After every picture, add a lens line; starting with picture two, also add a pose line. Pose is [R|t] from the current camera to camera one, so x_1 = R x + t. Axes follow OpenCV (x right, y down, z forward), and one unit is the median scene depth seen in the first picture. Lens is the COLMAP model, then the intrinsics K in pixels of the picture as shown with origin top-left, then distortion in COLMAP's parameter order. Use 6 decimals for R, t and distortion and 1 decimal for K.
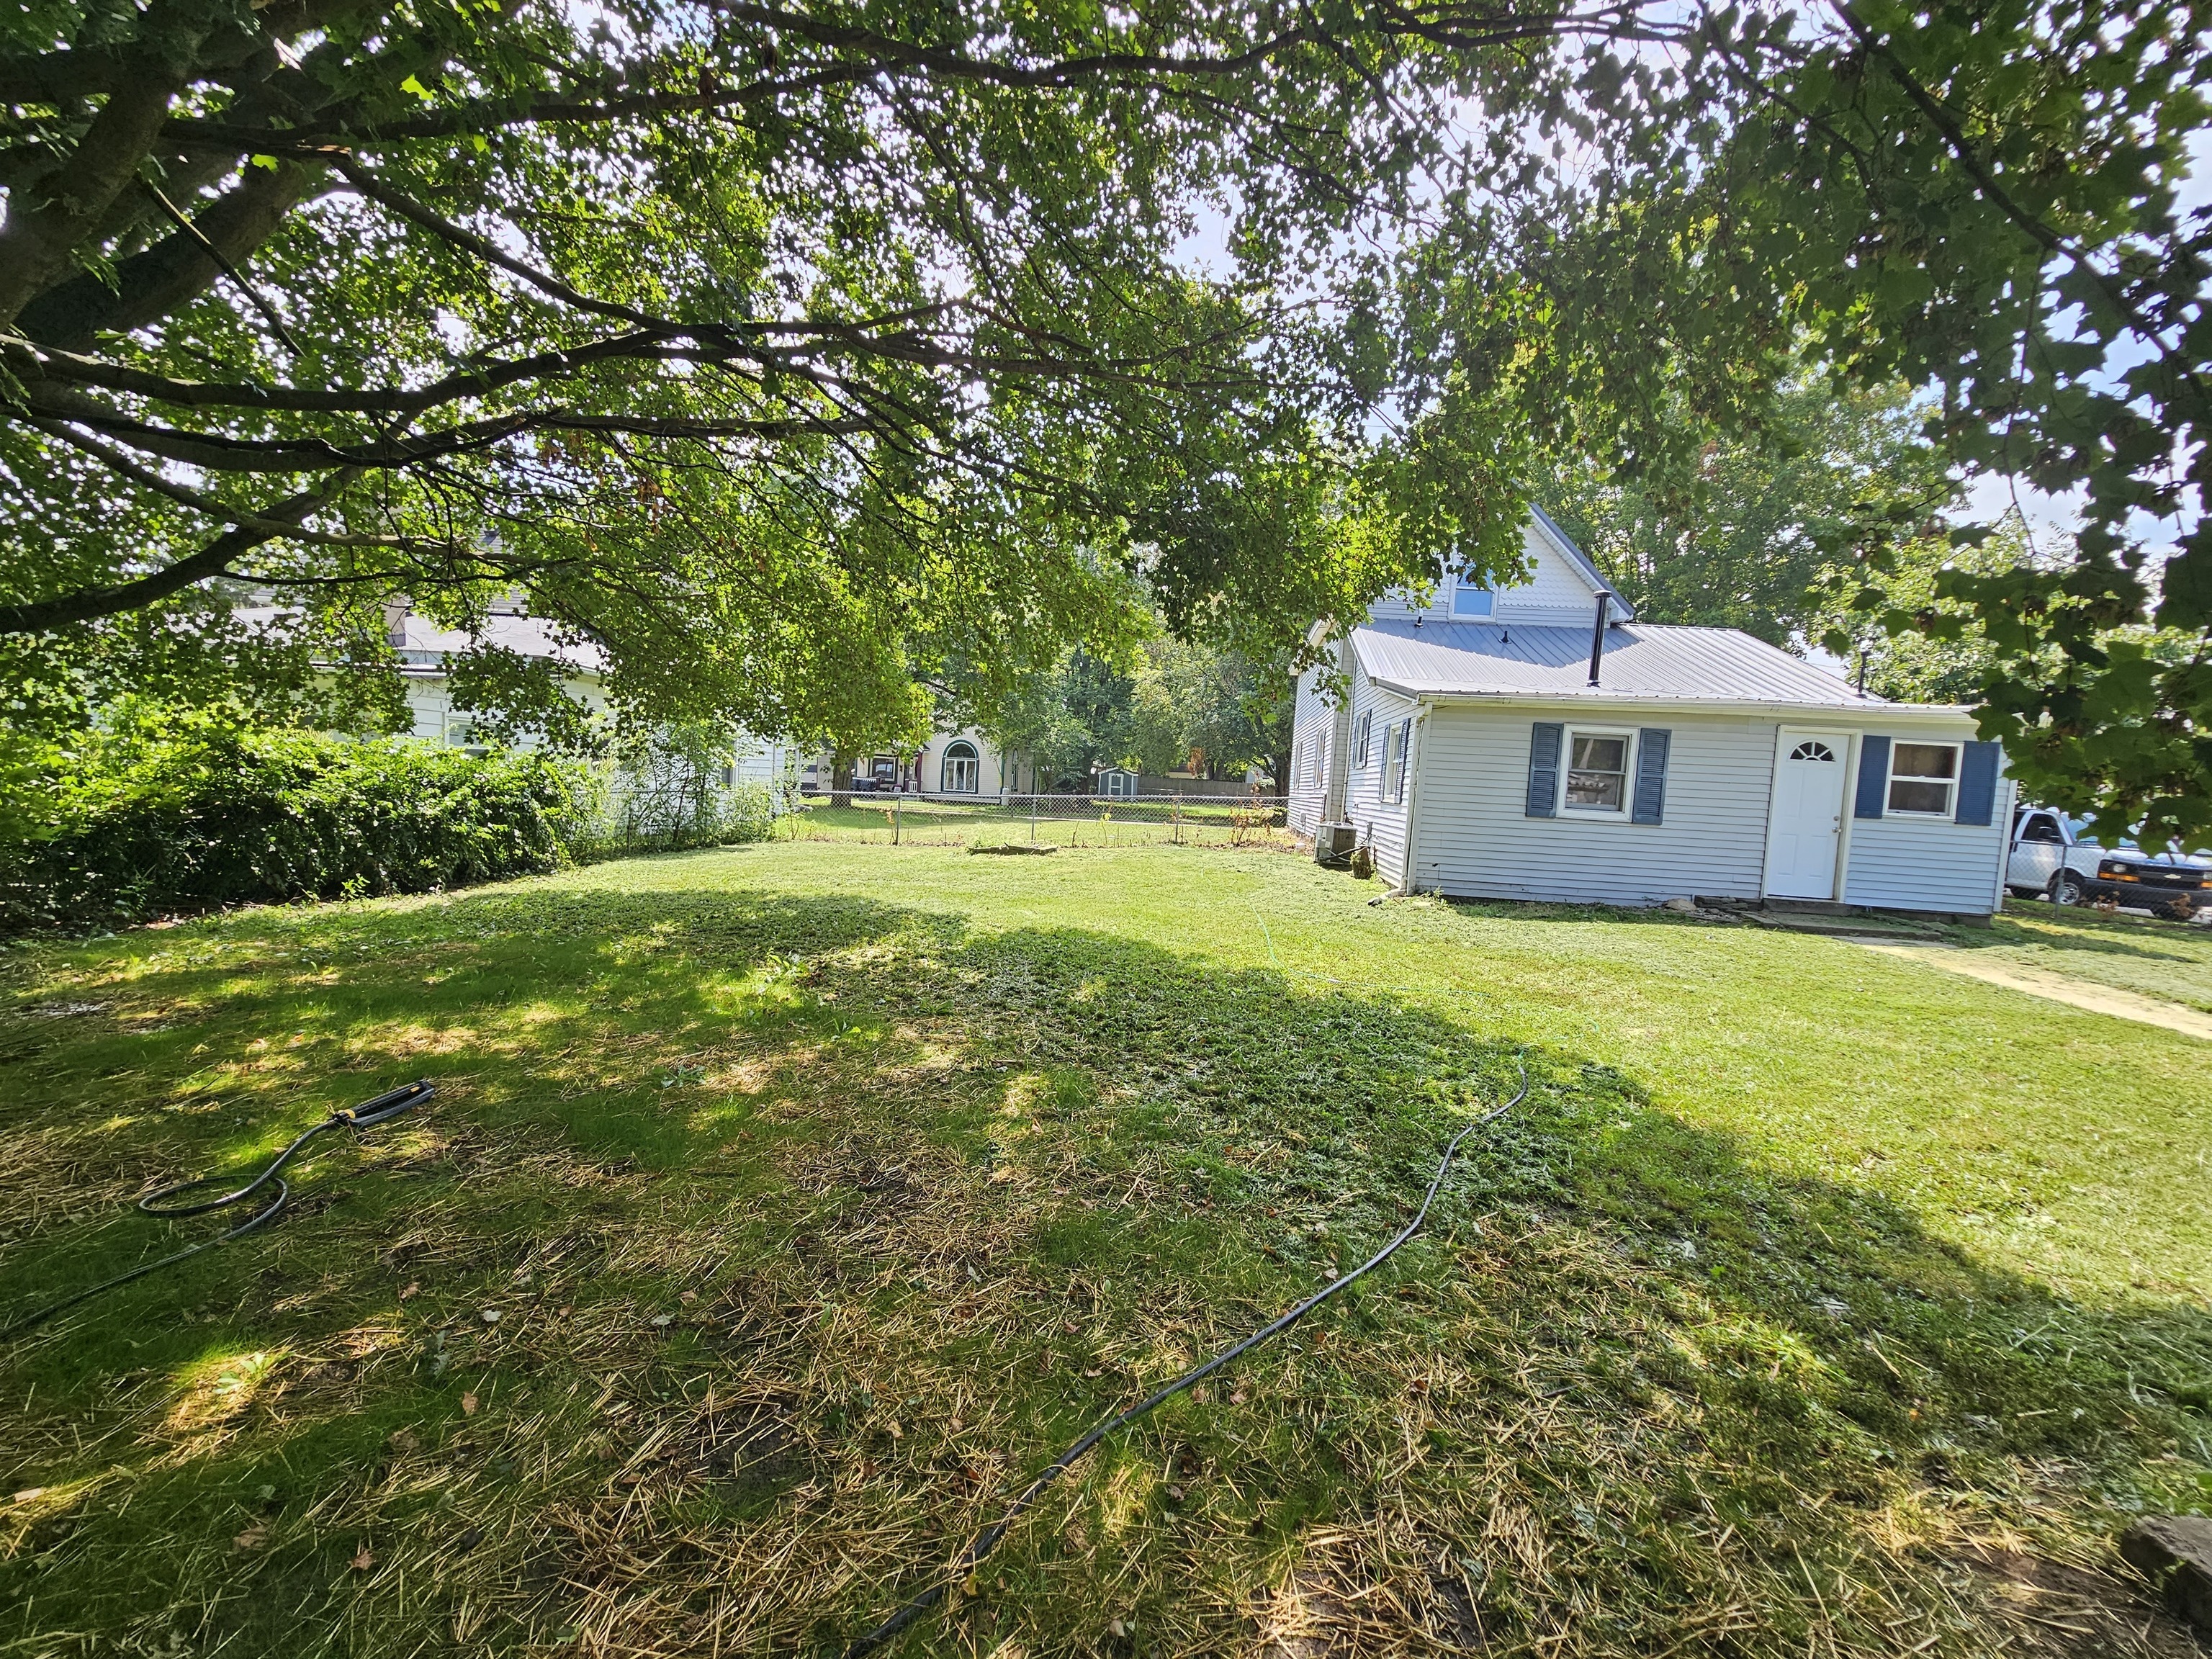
lens RADIAL K [[880.9, 0, 1106.0], [0, 880.9, 829.5], [0, 0, 1]] dist [0.001987, 0.000319]
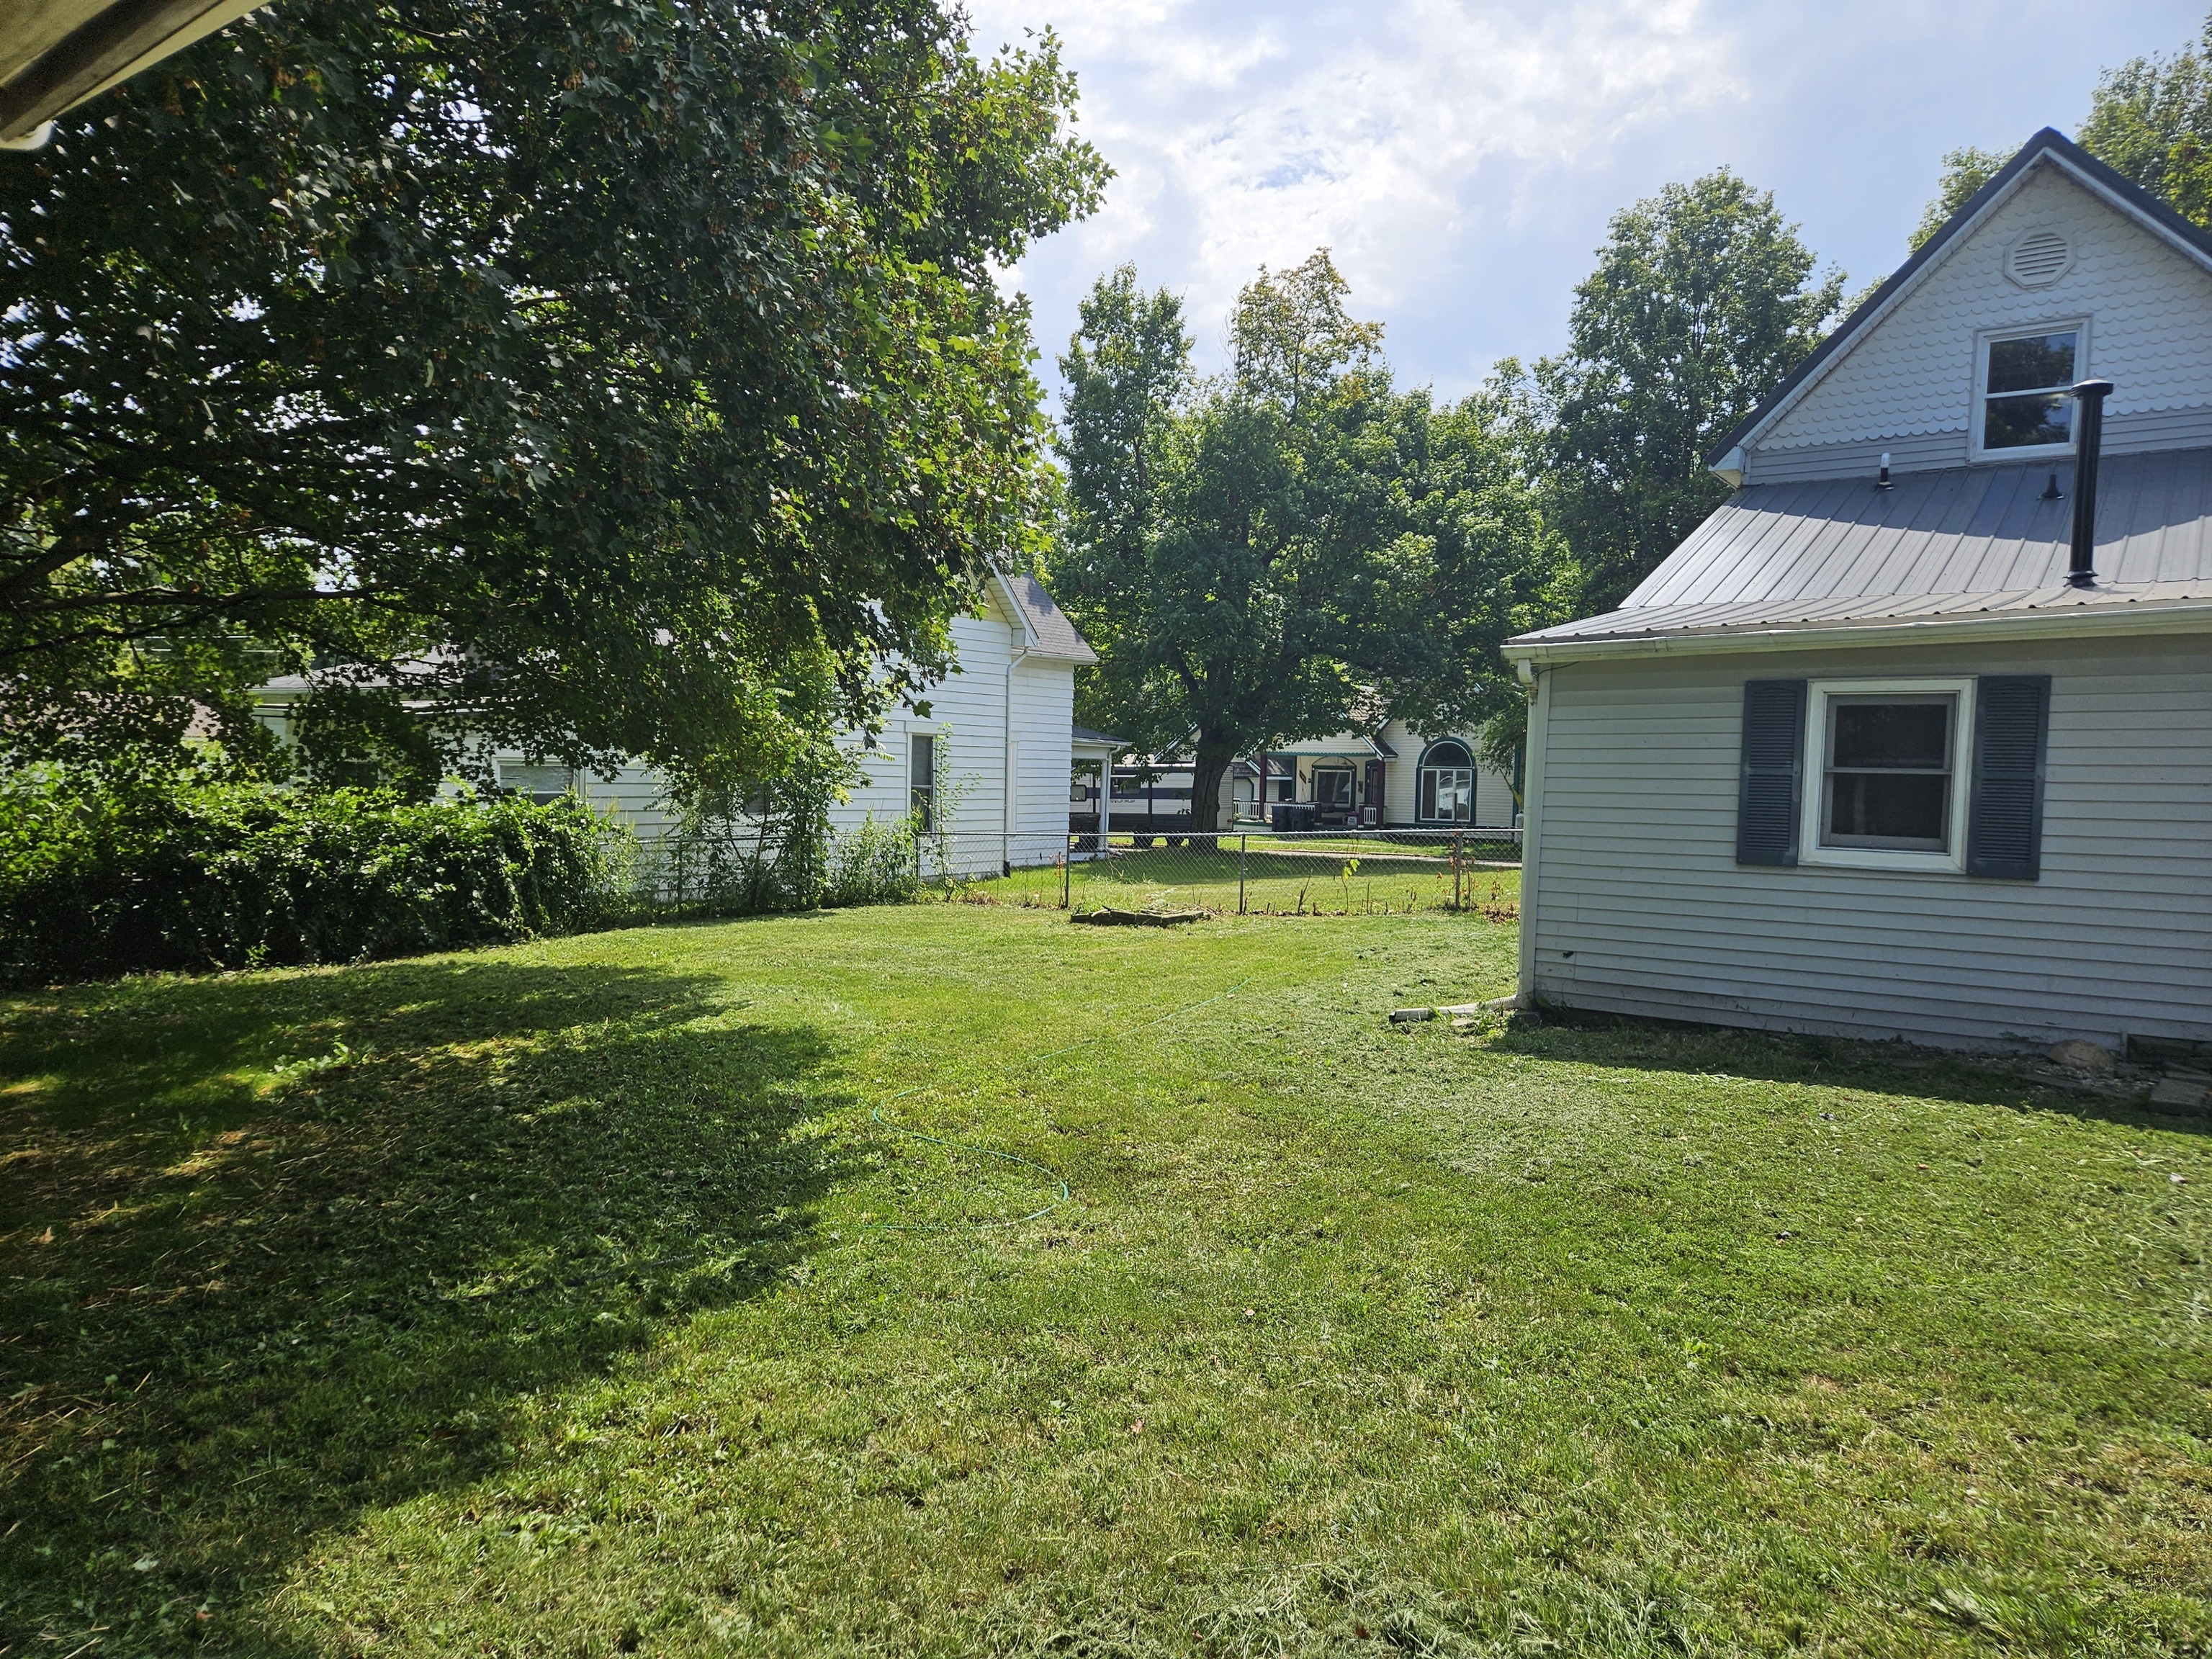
lens RADIAL K [[1435.0, 0, 1091.8], [0, 1435.0, 848.4], [0, 0, 1]] dist [0.101557, -0.079770]
pose [[0.872073, -0.015147, -0.489142, 0.577969], [0.004740, 0.999735, -0.022509, -0.006475], [0.489353, 0.017311, 0.871914, 0.073114]]
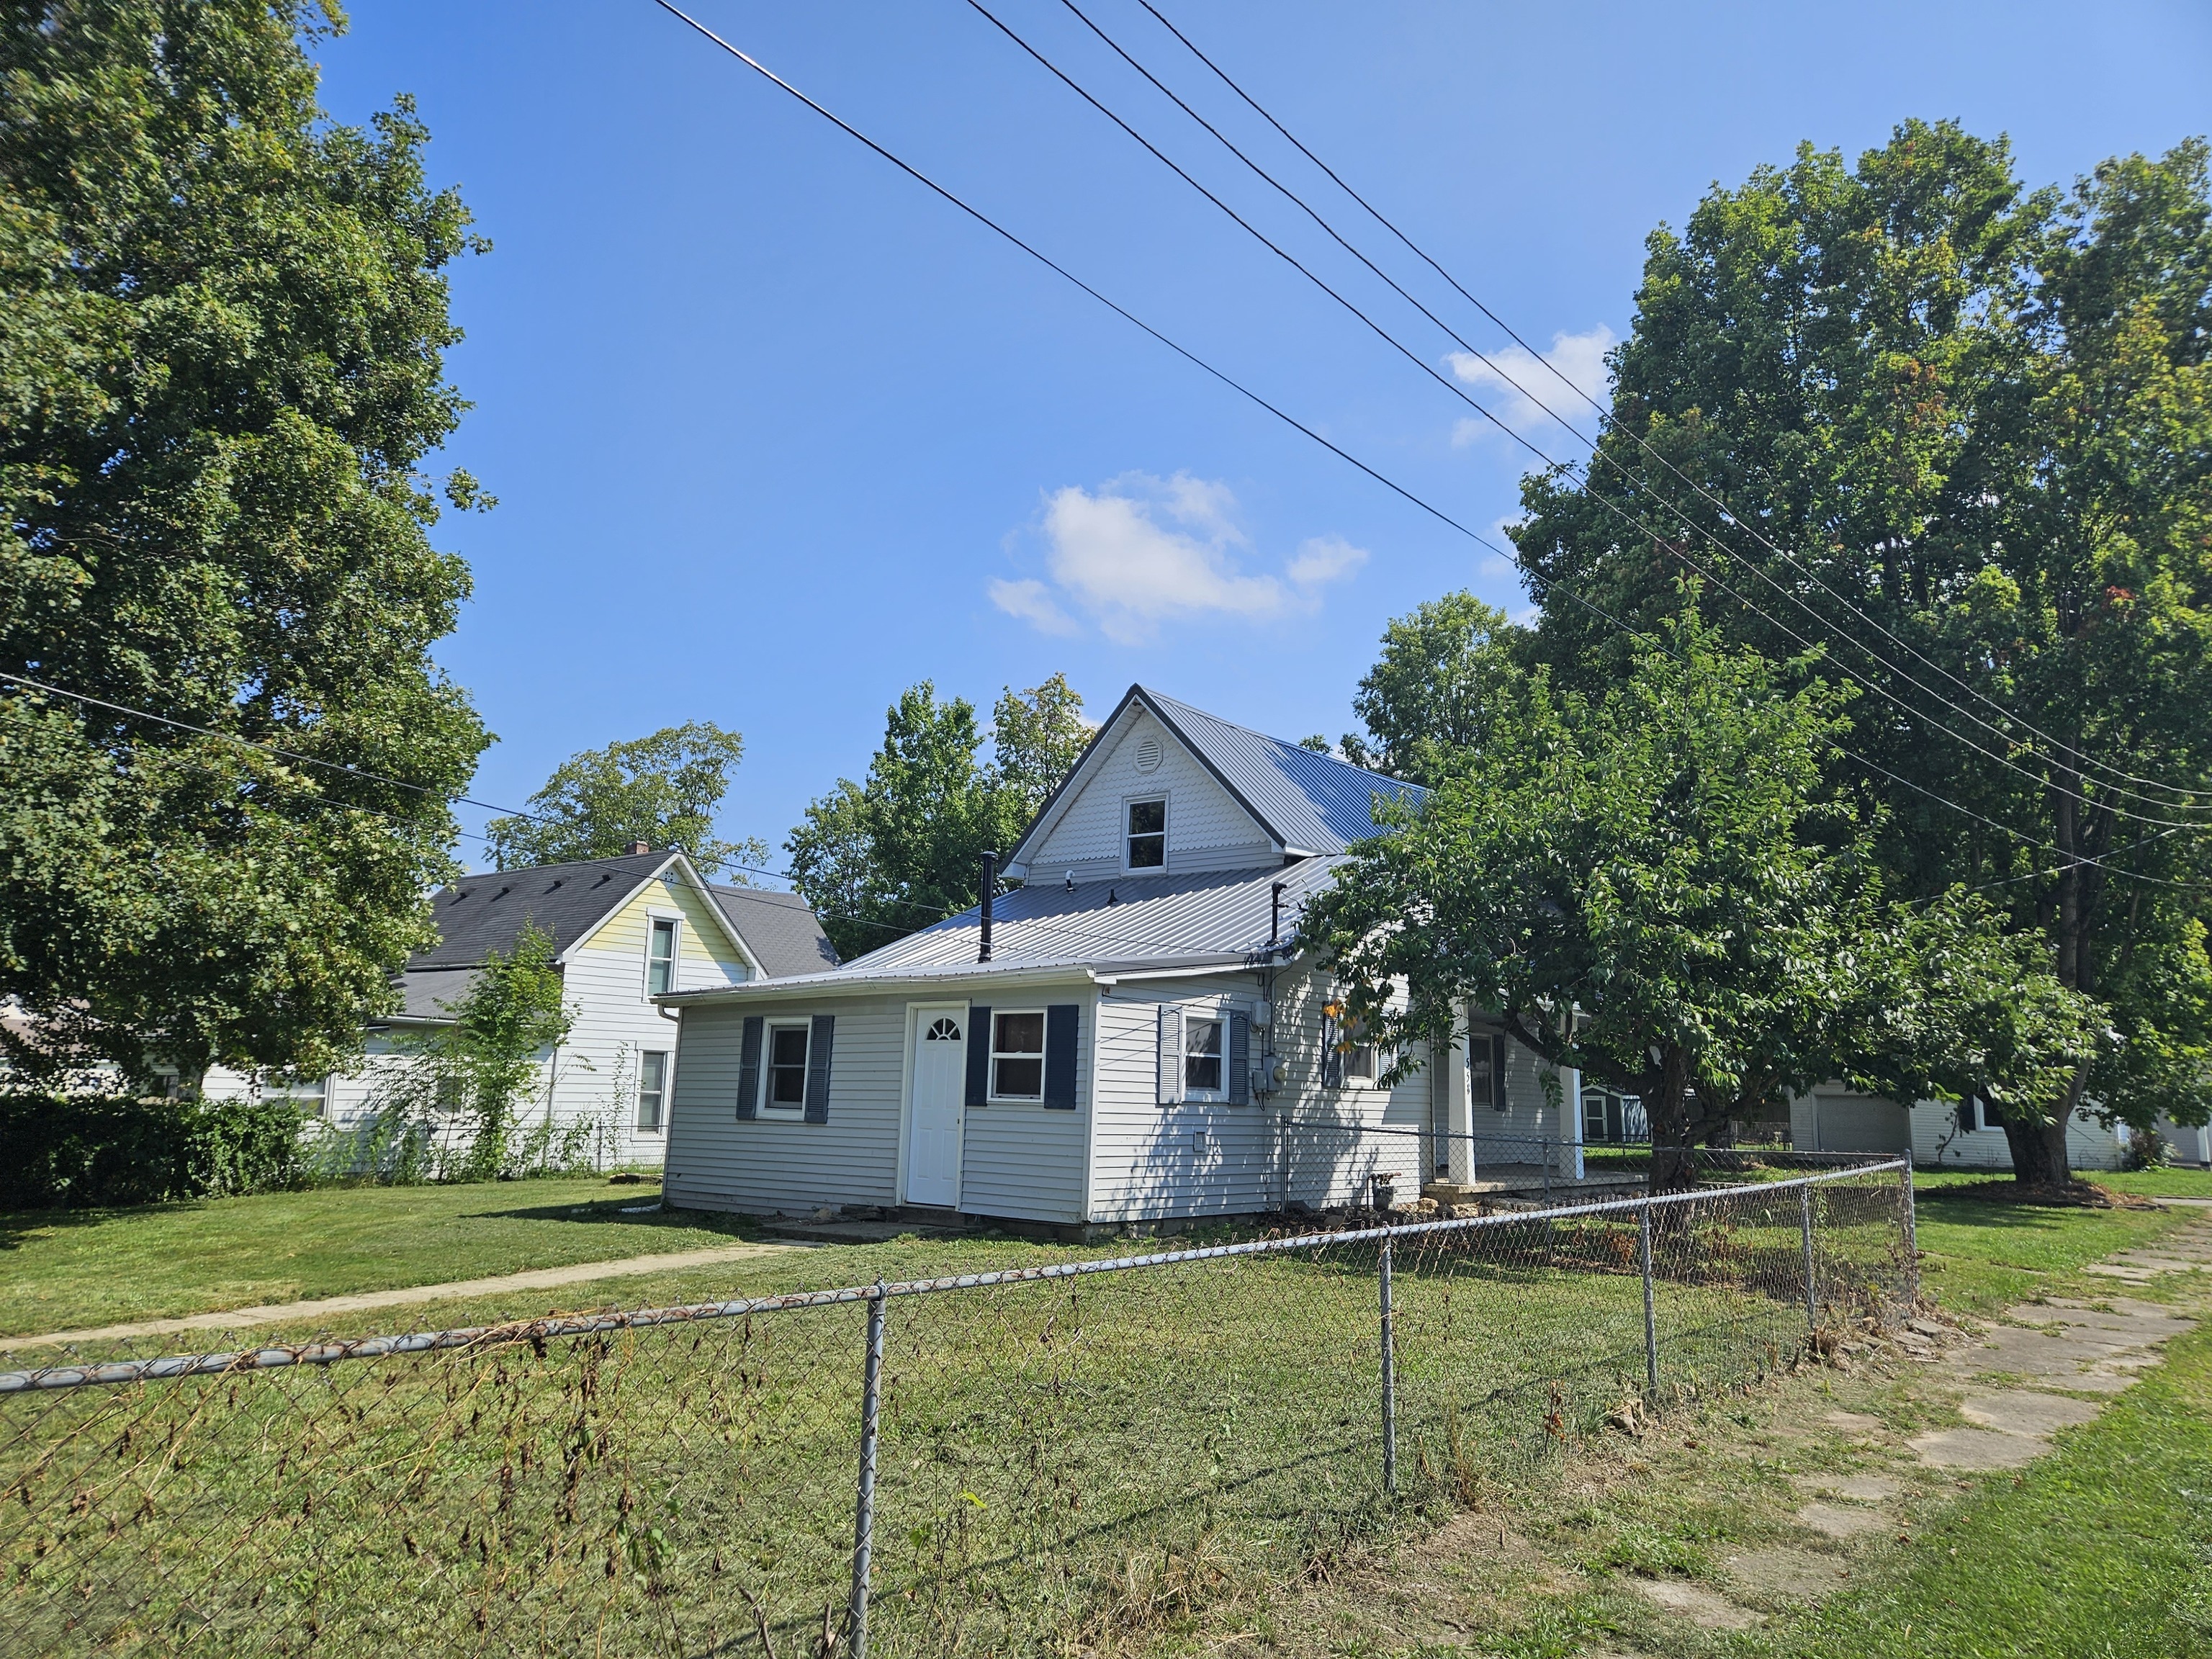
lens RADIAL K [[1435.0, 0, 1091.8], [0, 1435.0, 848.4], [0, 0, 1]] dist [0.101557, -0.079770]
pose [[0.839825, -0.130295, -0.526990, 1.665842], [-0.000522, 0.970574, -0.240802, 0.076747], [0.542858, 0.202506, 0.815044, -0.097652]]
